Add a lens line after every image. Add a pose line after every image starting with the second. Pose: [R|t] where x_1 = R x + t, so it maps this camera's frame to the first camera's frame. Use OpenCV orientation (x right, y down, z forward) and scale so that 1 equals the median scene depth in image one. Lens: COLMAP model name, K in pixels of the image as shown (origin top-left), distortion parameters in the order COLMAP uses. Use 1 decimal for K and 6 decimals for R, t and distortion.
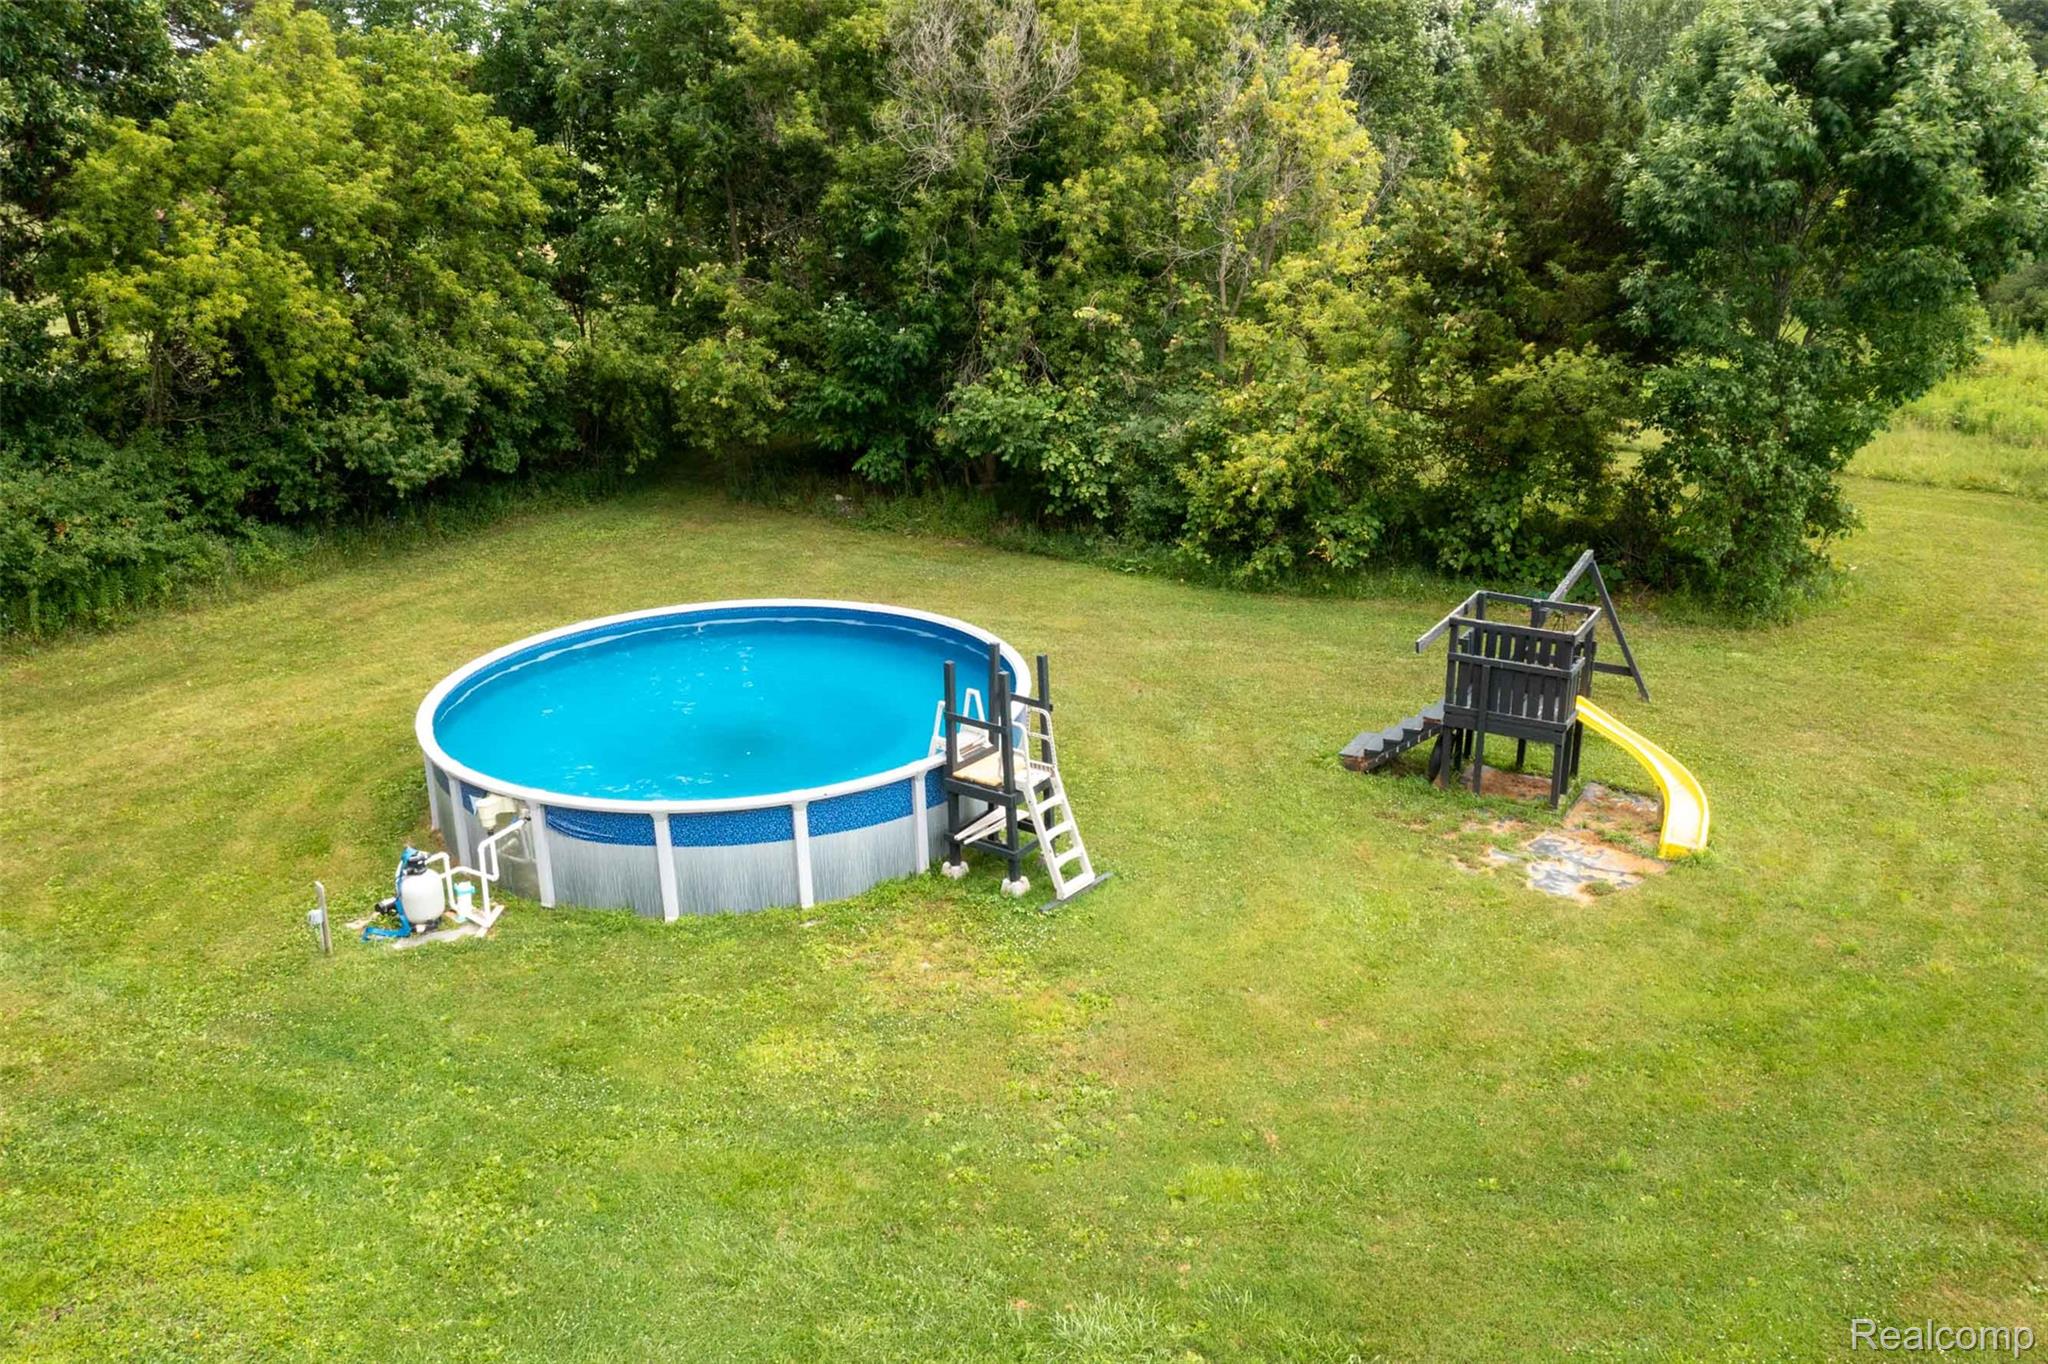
lens RADIAL K [[1617.9, 0, 1017.4], [0, 1617.9, 700.3], [0, 0, 1]] dist [-0.004381, 0.009052]
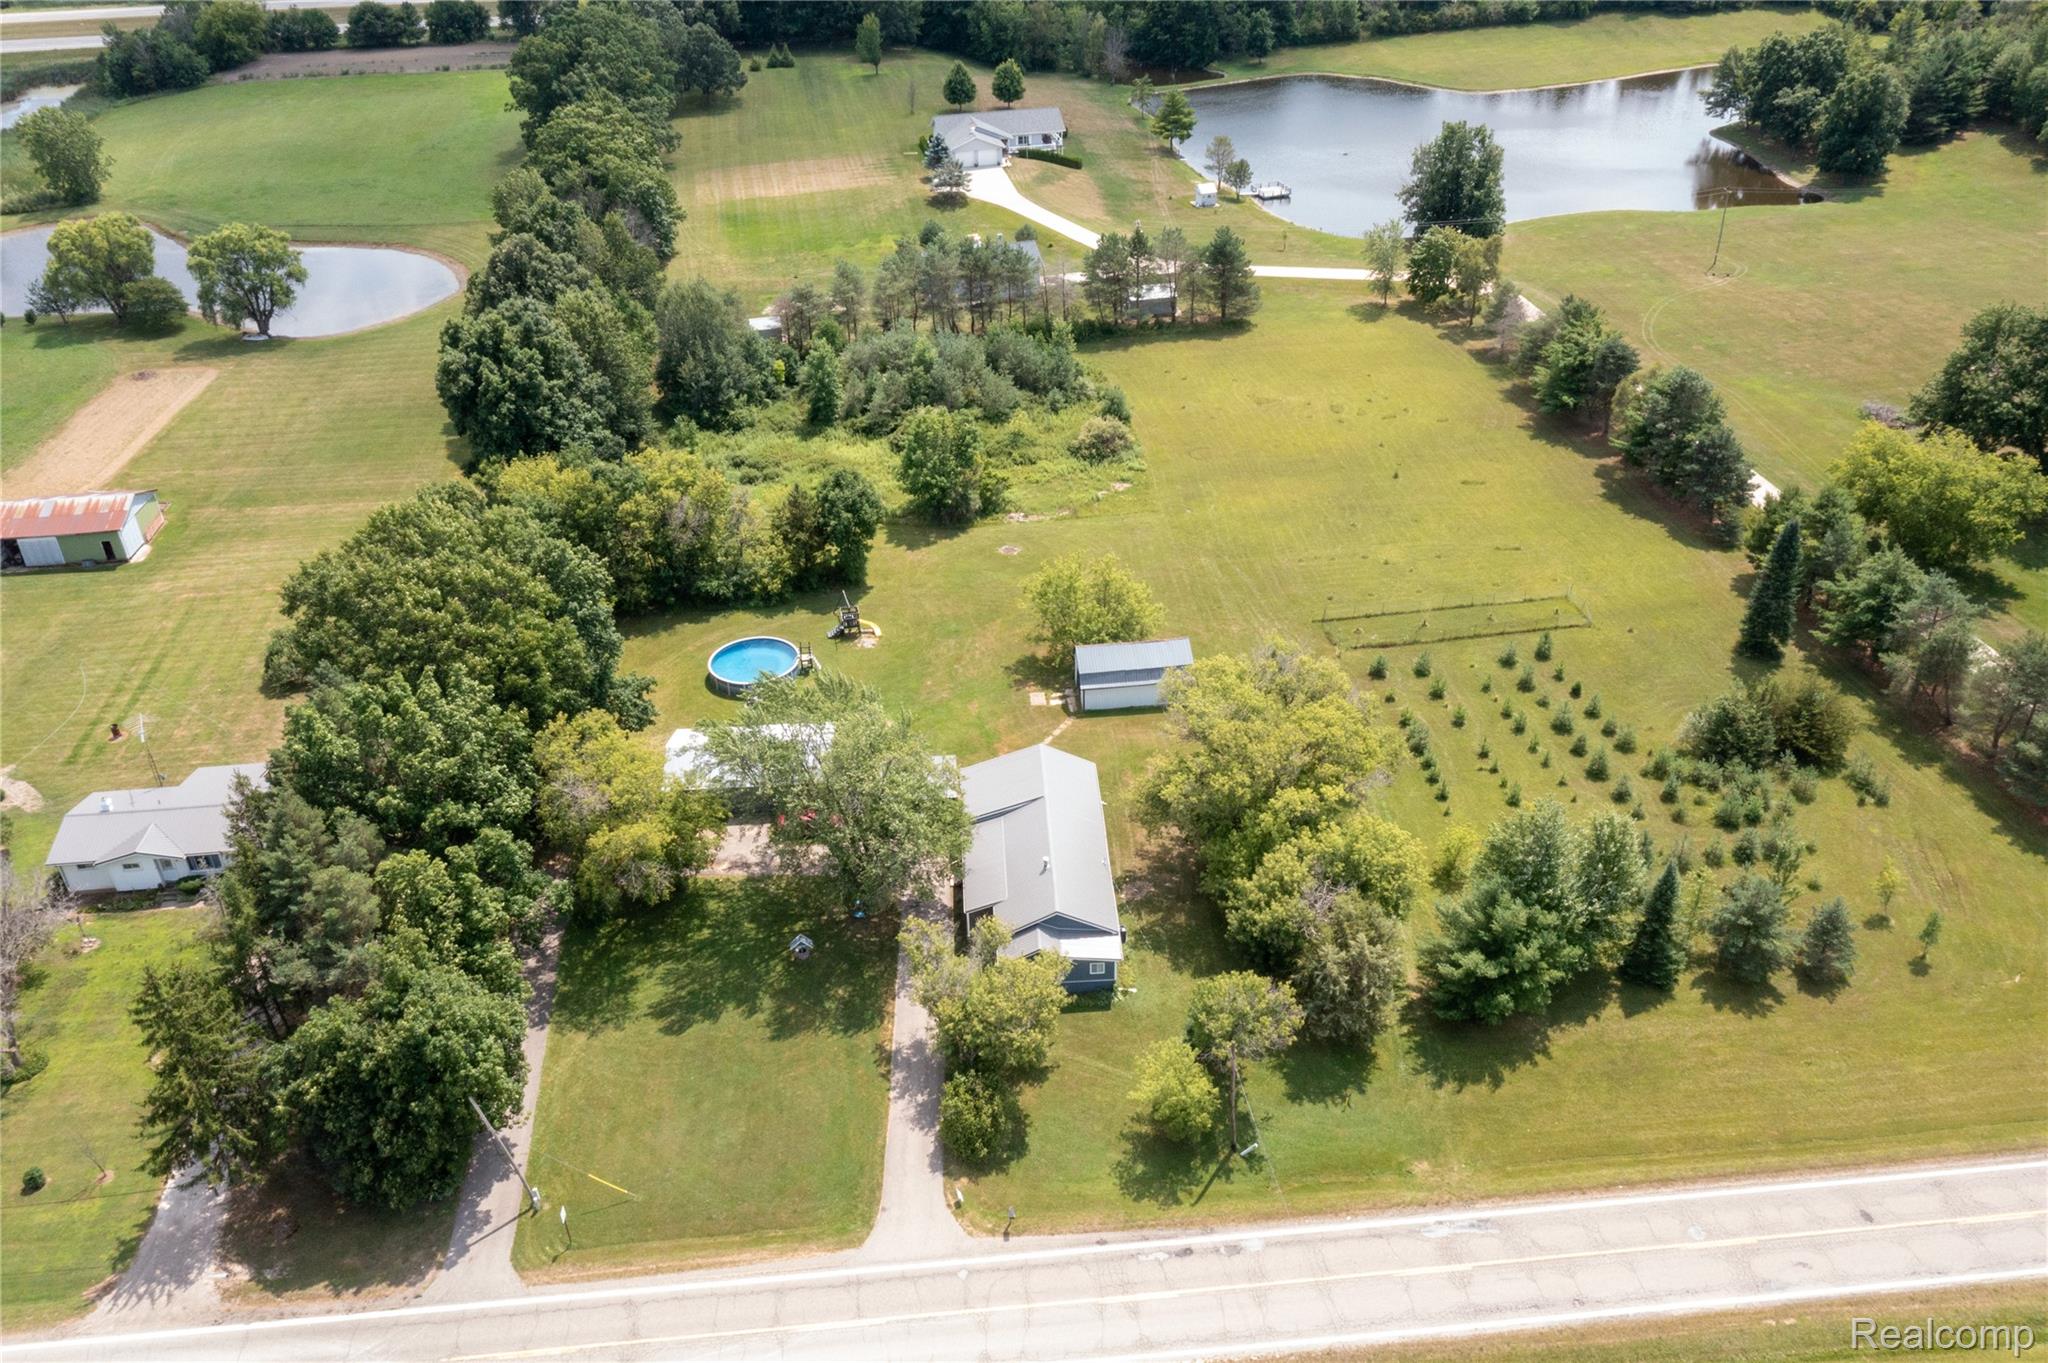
lens RADIAL K [[1617.1, 0, 1035.3], [0, 1617.1, 687.6], [0, 0, 1]] dist [-0.000083, -0.004814]
pose [[0.720529, -0.366820, 0.588456, -2.289569], [0.240368, 0.928132, 0.284243, -1.051256], [-0.650431, -0.063359, 0.756918, -3.318102]]
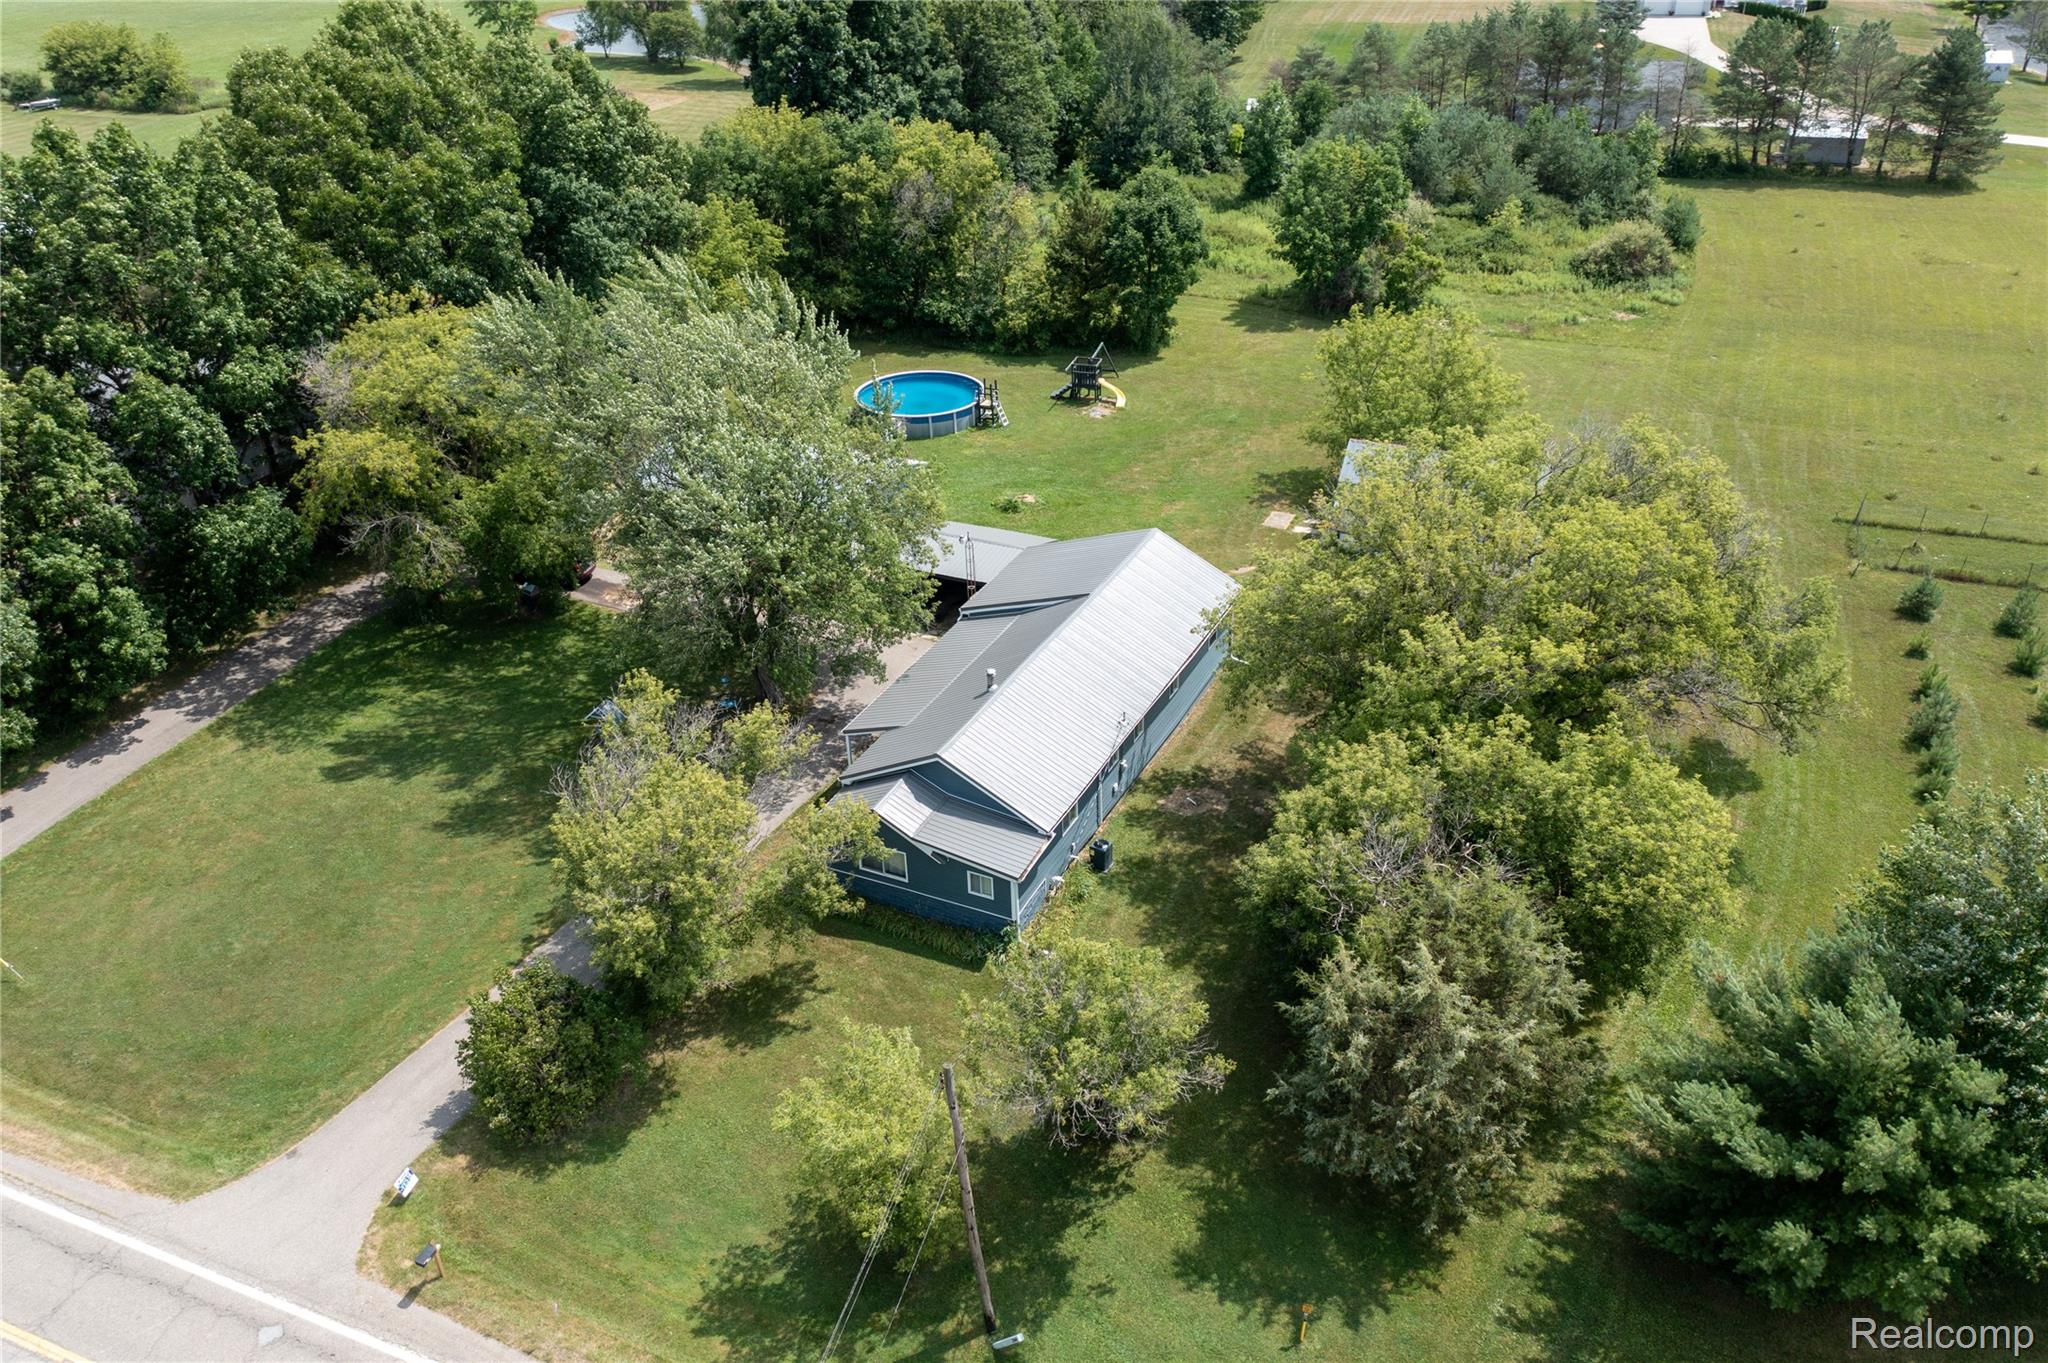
lens RADIAL K [[1610.9, 0, 1069.4], [0, 1610.9, 685.8], [0, 0, 1]] dist [-0.000041, 0.005980]
pose [[0.964209, -0.132478, 0.229675, -0.638709], [0.092360, 0.979794, 0.177409, 0.024211], [-0.248536, -0.149847, 0.956962, -2.465415]]
